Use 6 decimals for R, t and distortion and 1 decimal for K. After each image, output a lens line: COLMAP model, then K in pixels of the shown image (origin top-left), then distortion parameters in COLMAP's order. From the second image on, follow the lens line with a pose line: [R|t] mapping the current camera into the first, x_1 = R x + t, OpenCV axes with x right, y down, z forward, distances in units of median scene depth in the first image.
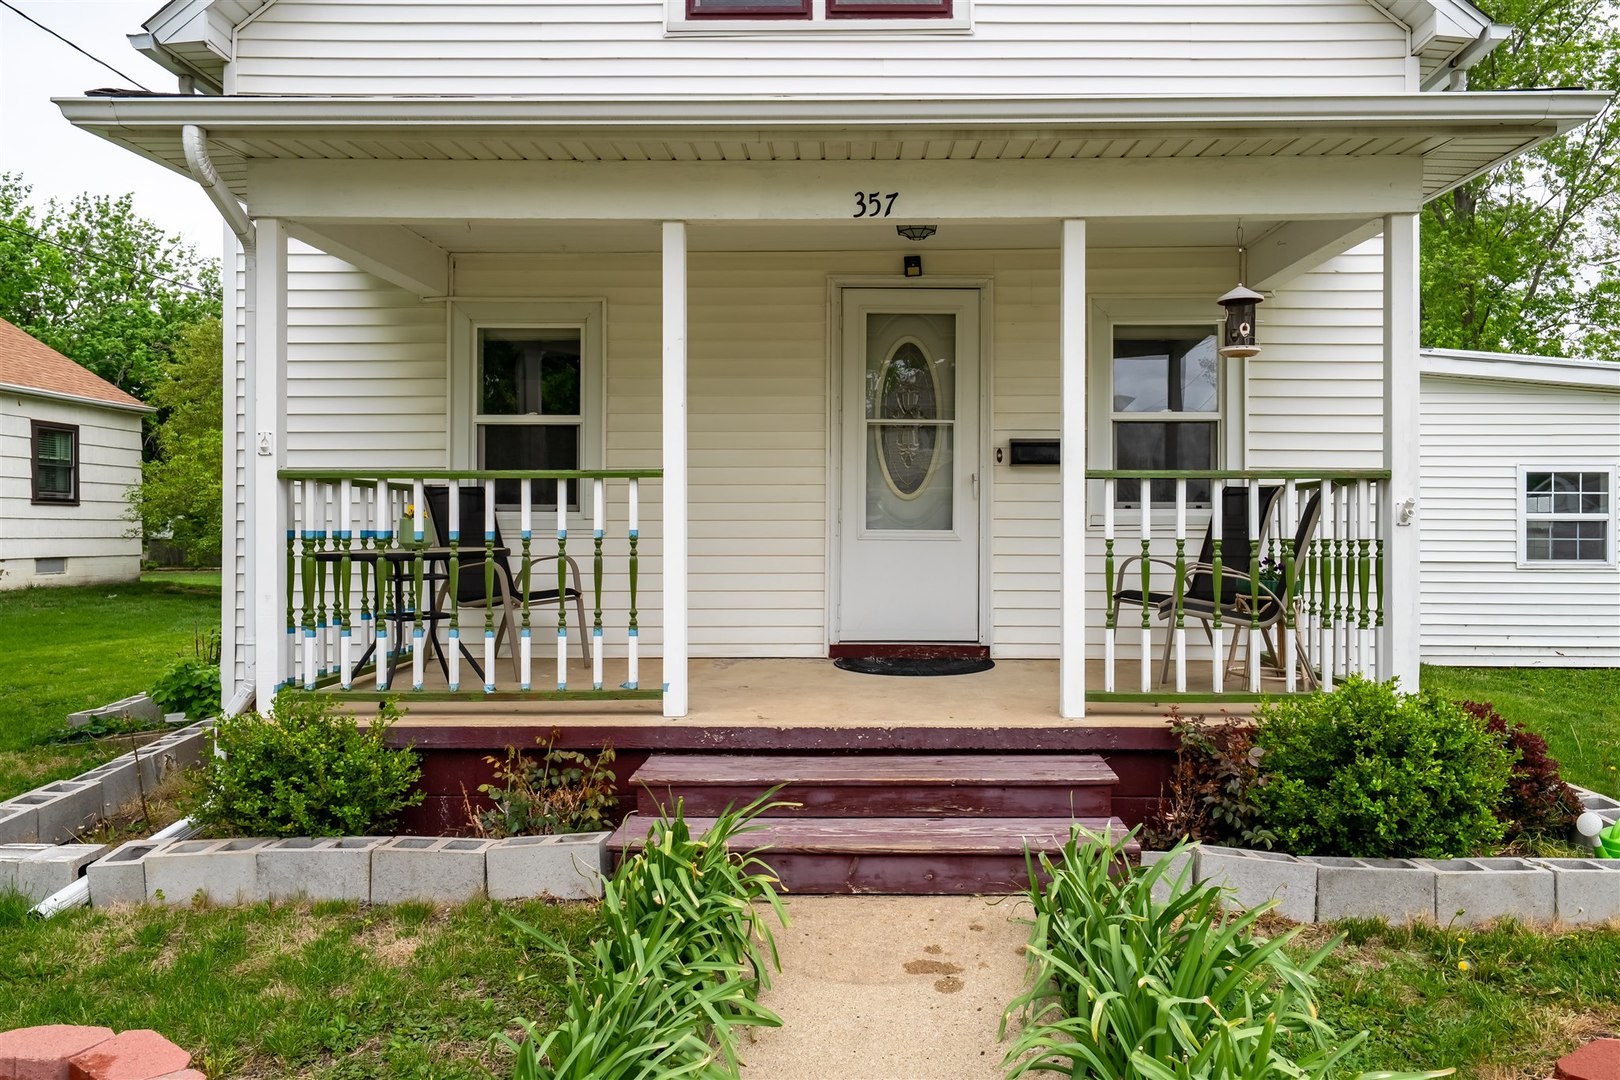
lens RADIAL K [[1103.2, 0, 810.0], [0, 1103.2, 540.0], [0, 0, 1]] dist [0.006778, 0.001930]
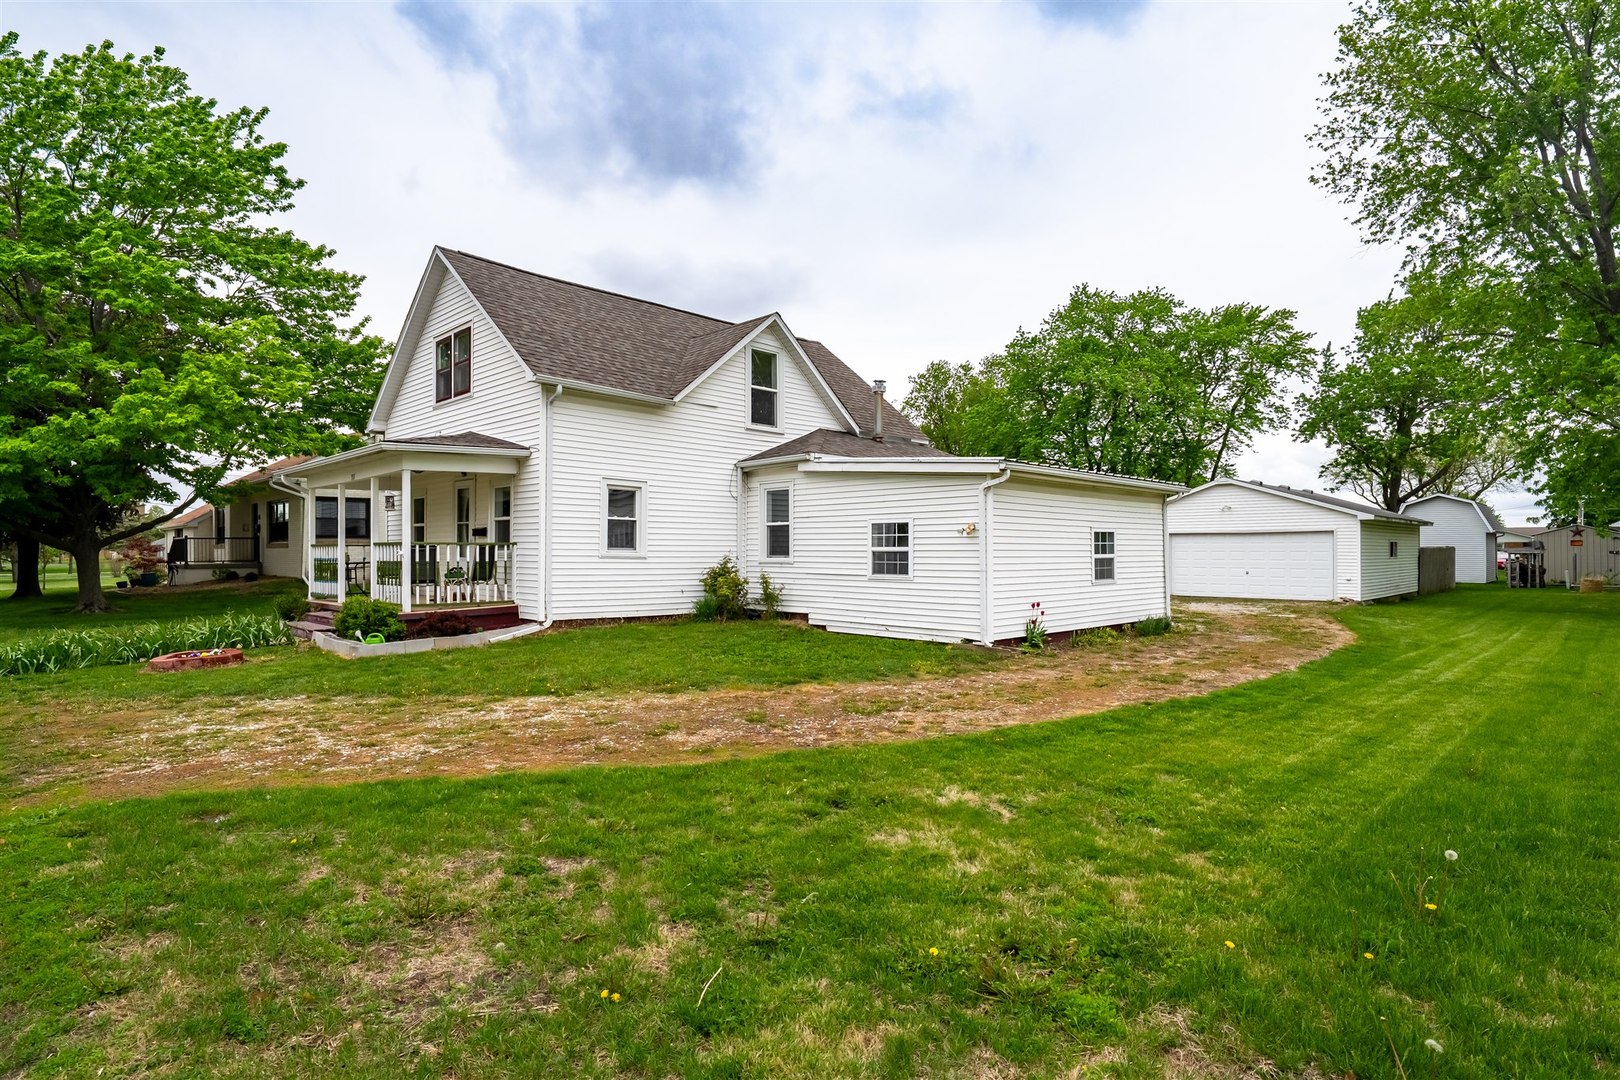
lens RADIAL K [[837.2, 0, 810.0], [0, 837.2, 540.0], [0, 0, 1]] dist [0.000149, 0.000093]
pose [[0.728230, -0.014731, -0.685175, 2.447020], [-0.003641, 0.999672, -0.025362, -0.003048], [0.685323, 0.020964, 0.727937, -0.042382]]
